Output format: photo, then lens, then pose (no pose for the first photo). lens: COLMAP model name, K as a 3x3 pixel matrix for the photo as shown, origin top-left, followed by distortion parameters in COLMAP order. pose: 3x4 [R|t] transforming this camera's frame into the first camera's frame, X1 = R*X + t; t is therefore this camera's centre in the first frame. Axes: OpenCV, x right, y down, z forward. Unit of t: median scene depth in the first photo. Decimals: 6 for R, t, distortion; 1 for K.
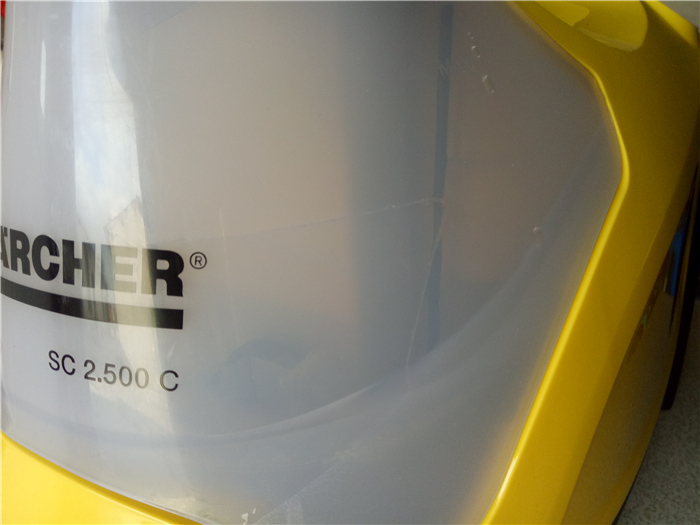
lens RADIAL K [[567.9, 0, 350.0], [0, 567.9, 262.5], [0, 0, 1]] dist [-0.007538, -0.015923]
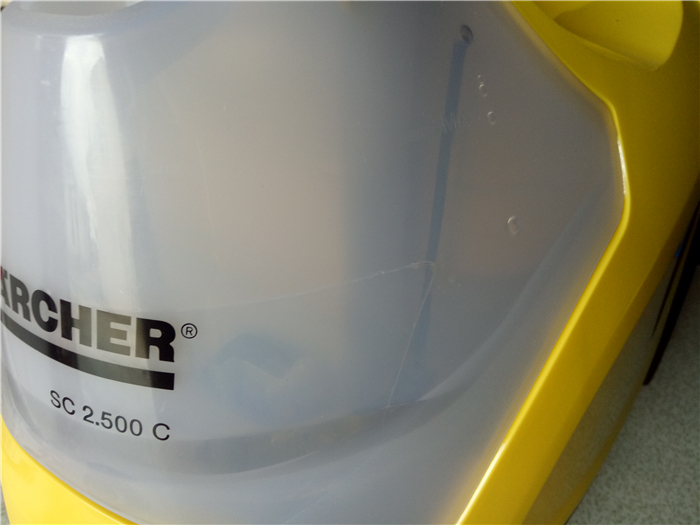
lens RADIAL K [[567.9, 0, 350.0], [0, 567.9, 262.5], [0, 0, 1]] dist [-0.007538, -0.015923]
pose [[0.997421, 0.071436, -0.006874, 0.024758], [-0.069038, 0.981253, 0.179933, -0.314202], [0.019599, -0.178994, 0.983655, -0.000595]]
